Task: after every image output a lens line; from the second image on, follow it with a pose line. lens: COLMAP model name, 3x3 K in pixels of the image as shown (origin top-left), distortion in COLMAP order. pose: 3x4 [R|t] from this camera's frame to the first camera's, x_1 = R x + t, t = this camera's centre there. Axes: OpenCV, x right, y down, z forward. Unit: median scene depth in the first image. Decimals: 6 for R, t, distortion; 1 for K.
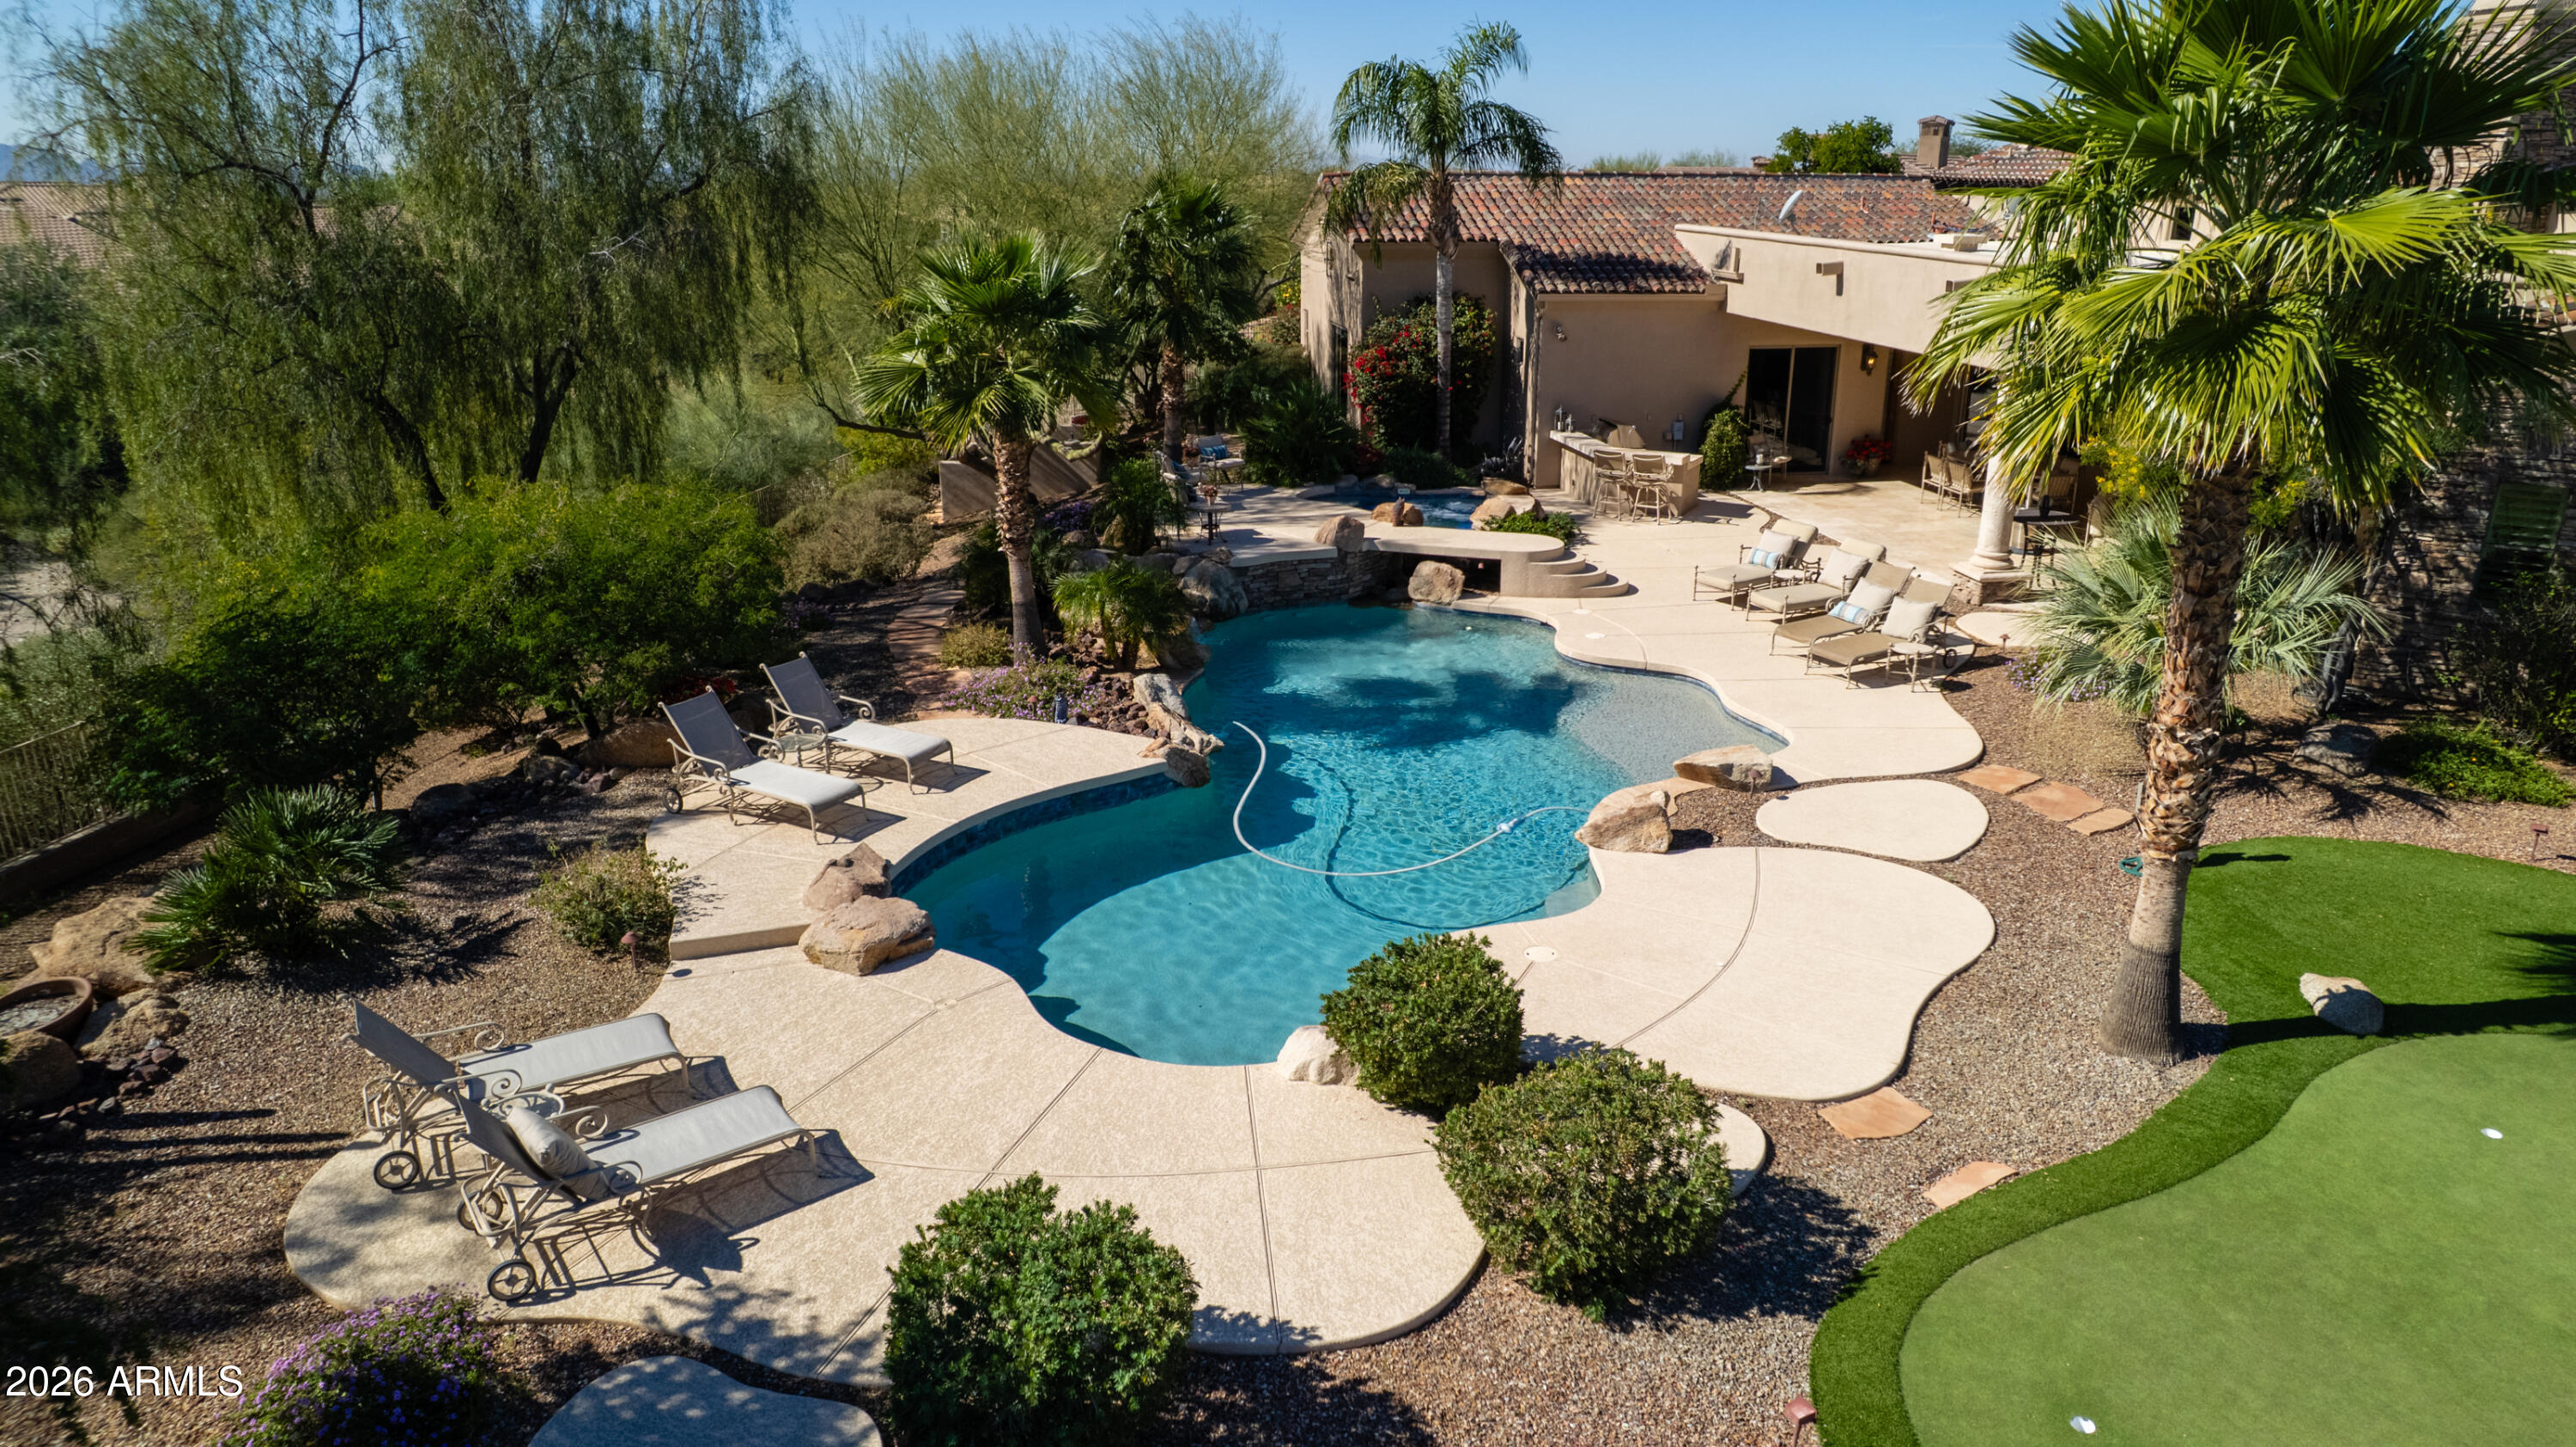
lens RADIAL K [[1654.5, 0, 1330.0], [0, 1654.5, 719.8], [0, 0, 1]] dist [-0.088397, 0.074830]
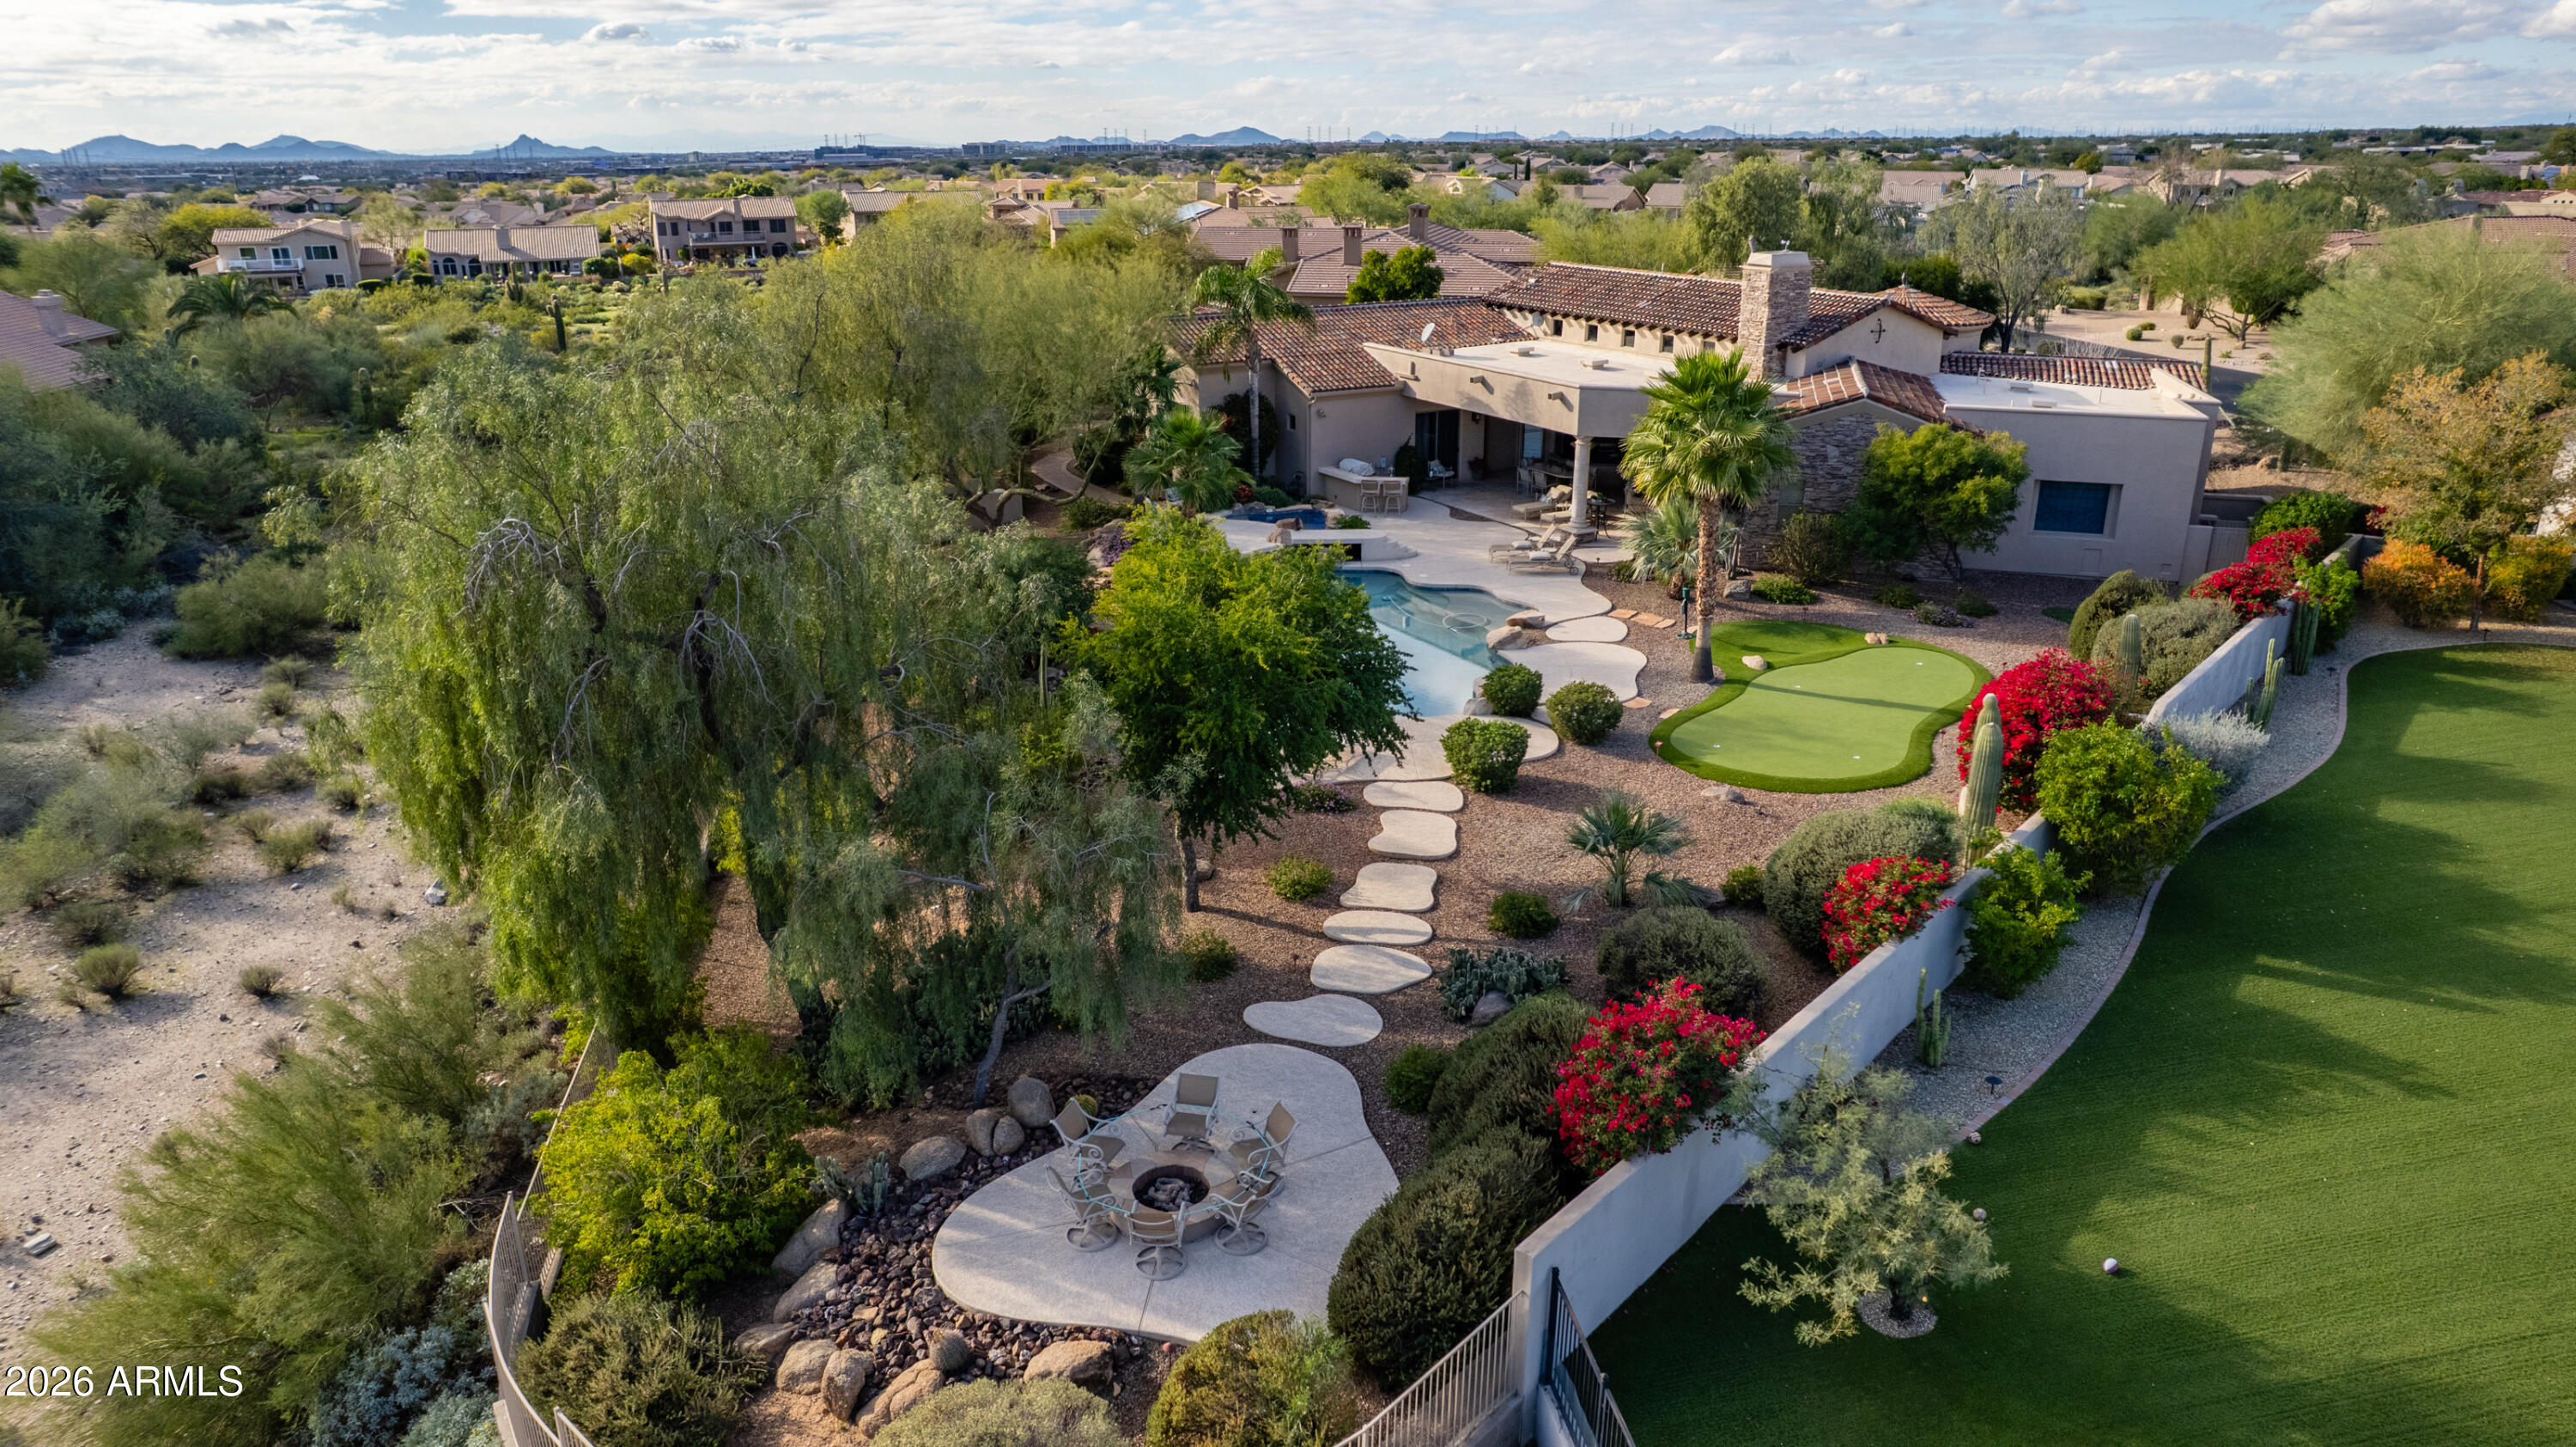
lens RADIAL K [[1654.5, 0, 1330.0], [0, 1654.5, 719.8], [0, 0, 1]] dist [-0.088397, 0.074830]
pose [[0.936083, -0.118278, 0.331299, -0.859787], [0.111842, 0.992980, 0.038496, 0.049039], [-0.333526, 0.001018, 0.942740, -1.225415]]
